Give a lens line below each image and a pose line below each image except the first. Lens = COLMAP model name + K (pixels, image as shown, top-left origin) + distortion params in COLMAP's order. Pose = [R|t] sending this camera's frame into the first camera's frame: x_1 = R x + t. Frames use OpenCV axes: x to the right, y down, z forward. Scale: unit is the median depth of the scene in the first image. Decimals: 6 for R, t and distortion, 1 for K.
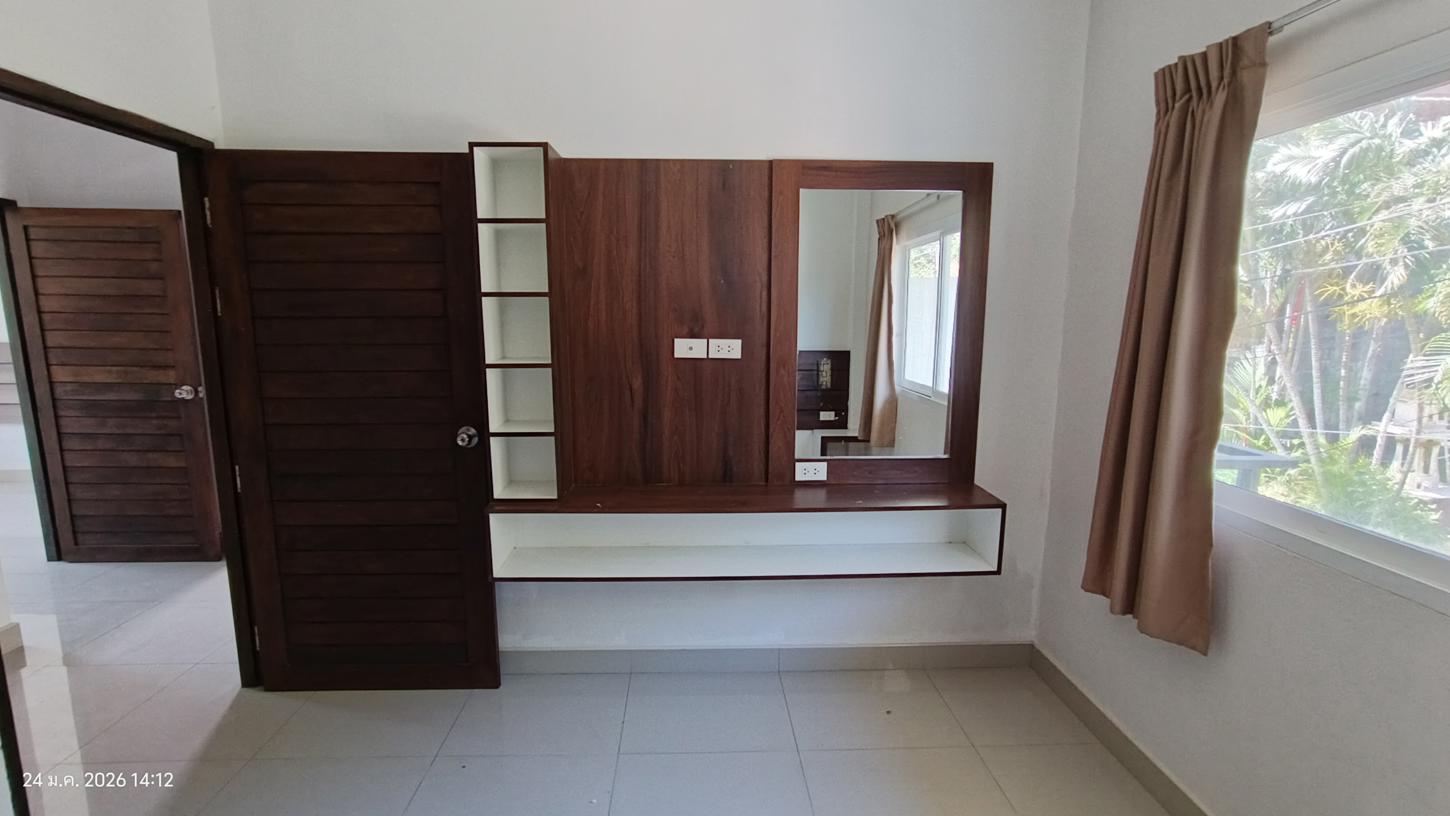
lens RADIAL K [[648.2, 0, 723.0], [0, 648.2, 421.4], [0, 0, 1]] dist [-0.013336, 0.000181]
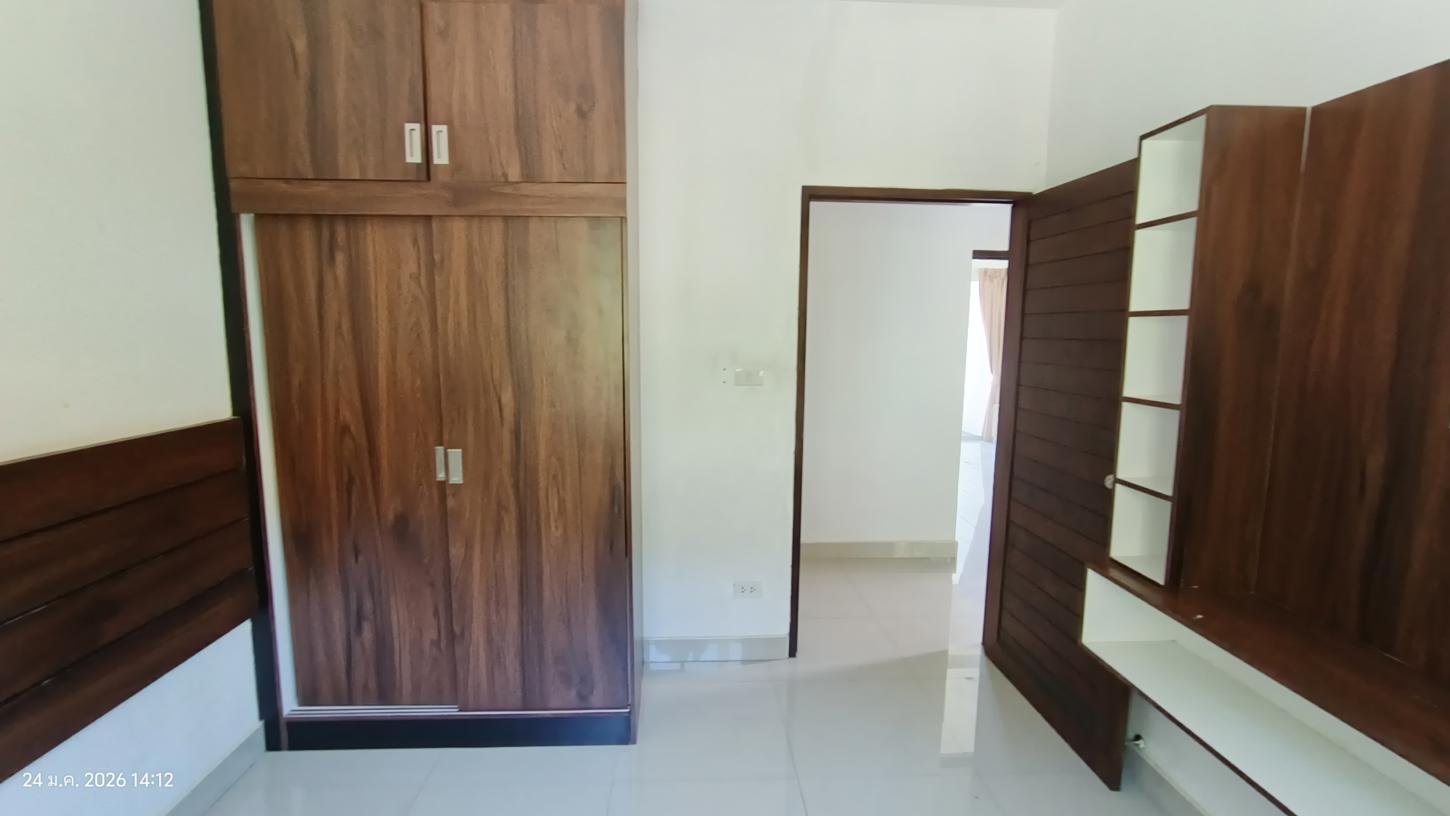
lens RADIAL K [[672.8, 0, 725.0], [0, 672.8, 408.0], [0, 0, 1]] dist [-0.001124, -0.000133]
pose [[0.014039, 0.127239, -0.991773, 0.490055], [-0.169122, 0.977882, 0.123063, -0.091075], [0.985495, 0.166003, 0.035248, 0.453602]]
